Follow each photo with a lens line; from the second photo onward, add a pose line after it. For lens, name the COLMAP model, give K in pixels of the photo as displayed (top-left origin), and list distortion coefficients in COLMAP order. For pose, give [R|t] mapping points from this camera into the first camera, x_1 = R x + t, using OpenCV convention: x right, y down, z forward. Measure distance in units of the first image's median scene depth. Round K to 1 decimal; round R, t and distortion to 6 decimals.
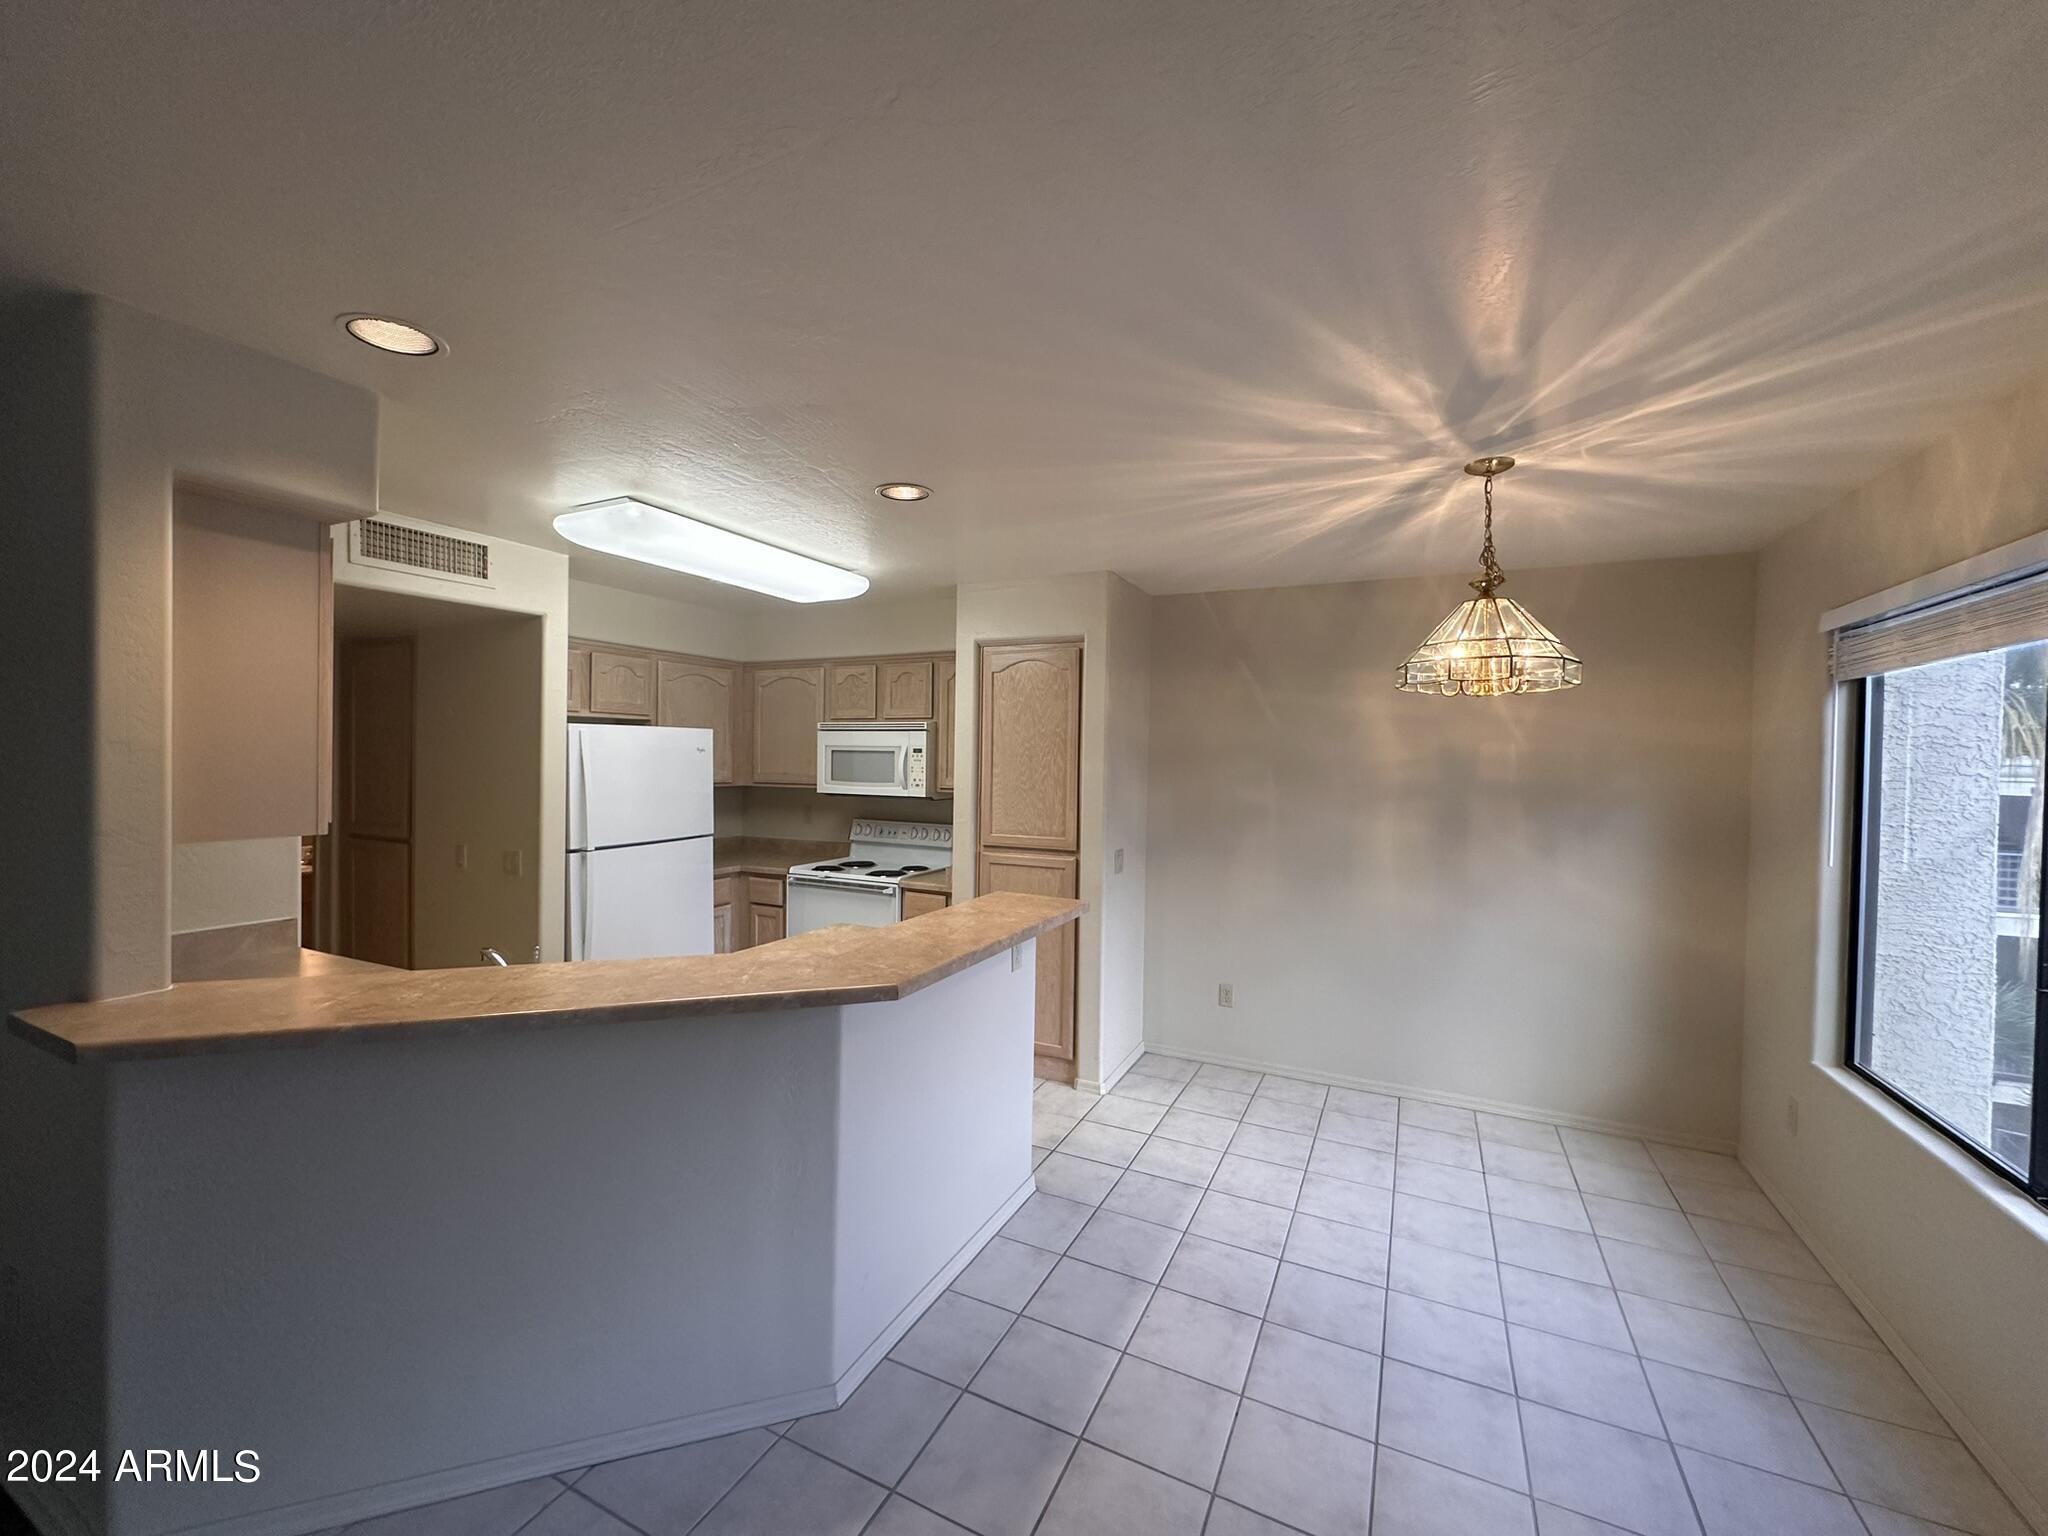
lens RADIAL K [[821.6, 0, 1020.4], [0, 821.6, 768.4], [0, 0, 1]] dist [0.001025, 0.000020]
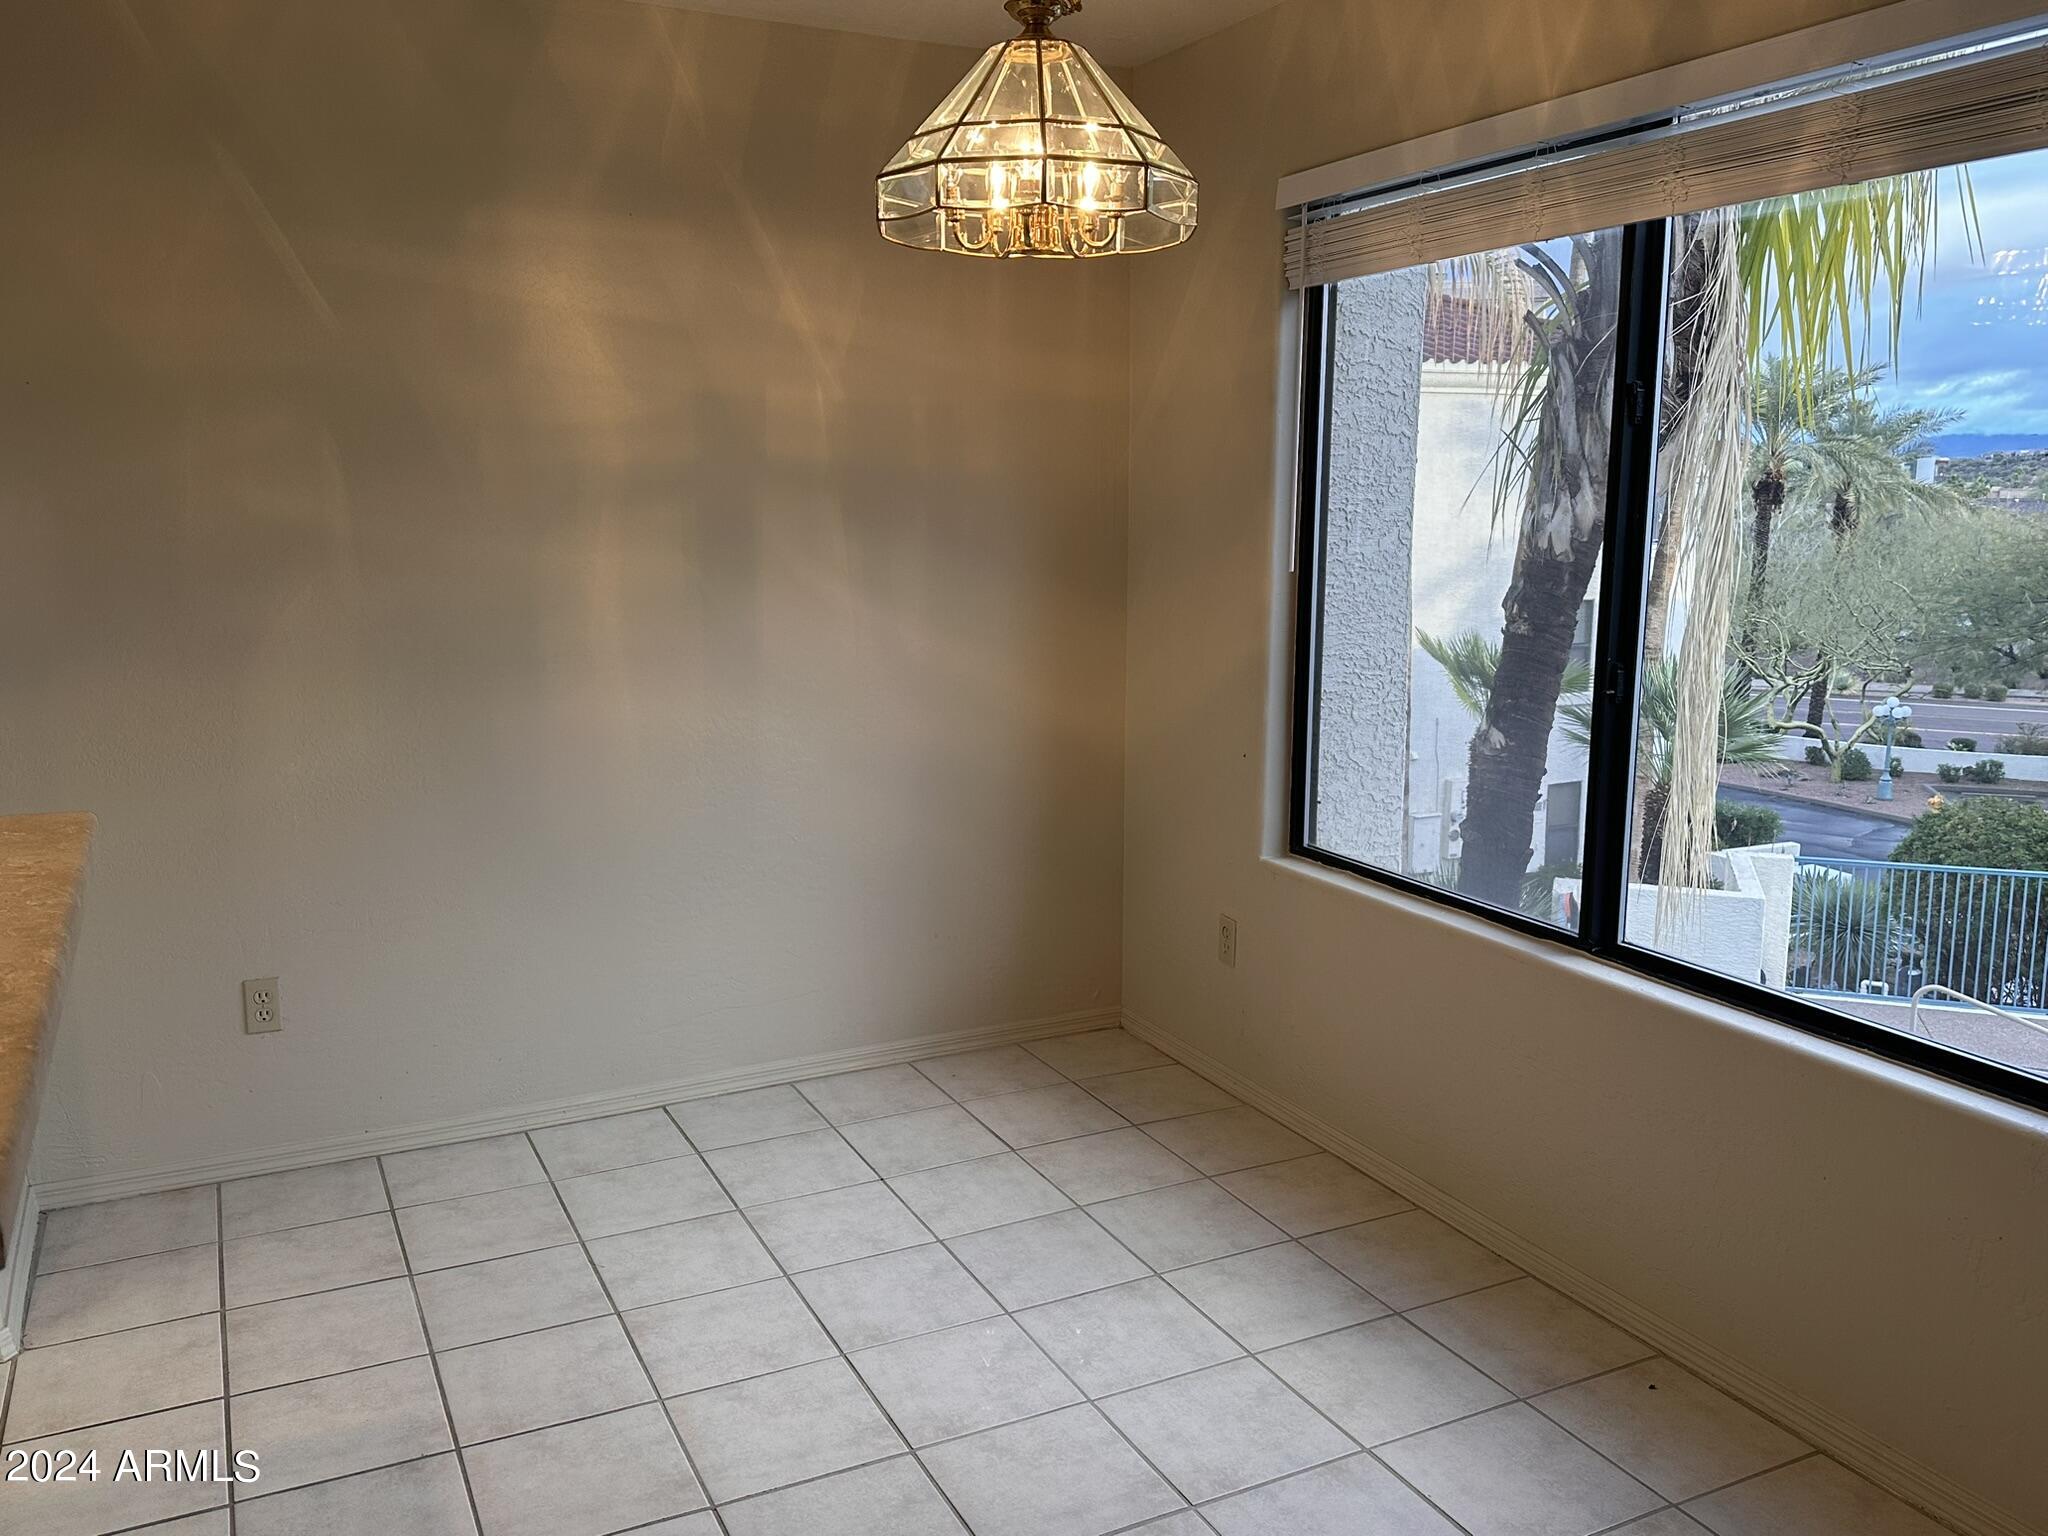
lens RADIAL K [[1644.7, 0, 1045.3], [0, 1644.7, 756.3], [0, 0, 1]] dist [0.065631, -0.089185]
pose [[0.602062, -0.143568, 0.785436, -0.149408], [0.018489, 0.985945, 0.166046, 0.026253], [-0.798235, -0.085448, 0.596254, 0.219843]]
